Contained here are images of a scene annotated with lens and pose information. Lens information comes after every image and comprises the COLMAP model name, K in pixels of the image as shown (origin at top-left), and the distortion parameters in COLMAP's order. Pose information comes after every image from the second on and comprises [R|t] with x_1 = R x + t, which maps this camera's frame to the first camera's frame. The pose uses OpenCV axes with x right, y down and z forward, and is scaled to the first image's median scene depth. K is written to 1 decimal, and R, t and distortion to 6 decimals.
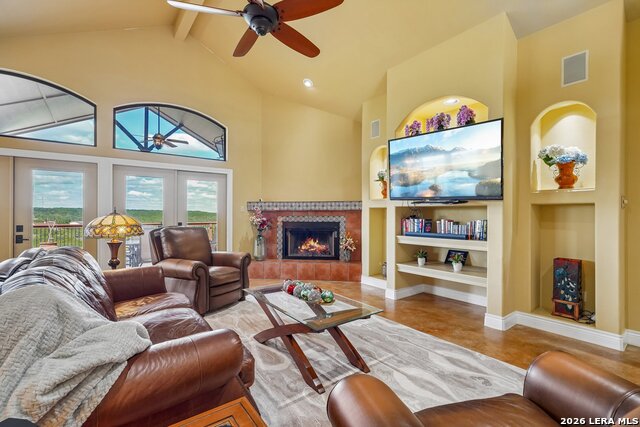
lens RADIAL K [[282.1, 0, 314.1], [0, 282.1, 213.9], [0, 0, 1]] dist [-0.012873, 0.002156]
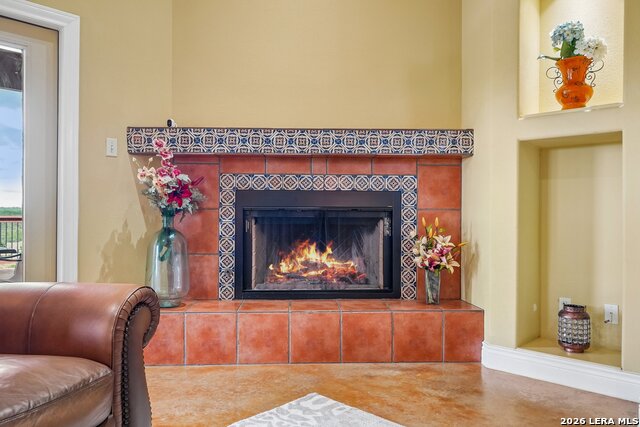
lens RADIAL K [[492.2, 0, 324.0], [0, 492.2, 209.1], [0, 0, 1]] dist [-0.006635, 0.003121]
pose [[0.984869, 0.004357, 0.173247, -0.113920], [-0.003729, 0.999985, -0.003953, 0.054314], [-0.173262, 0.003247, 0.984870, 0.410571]]
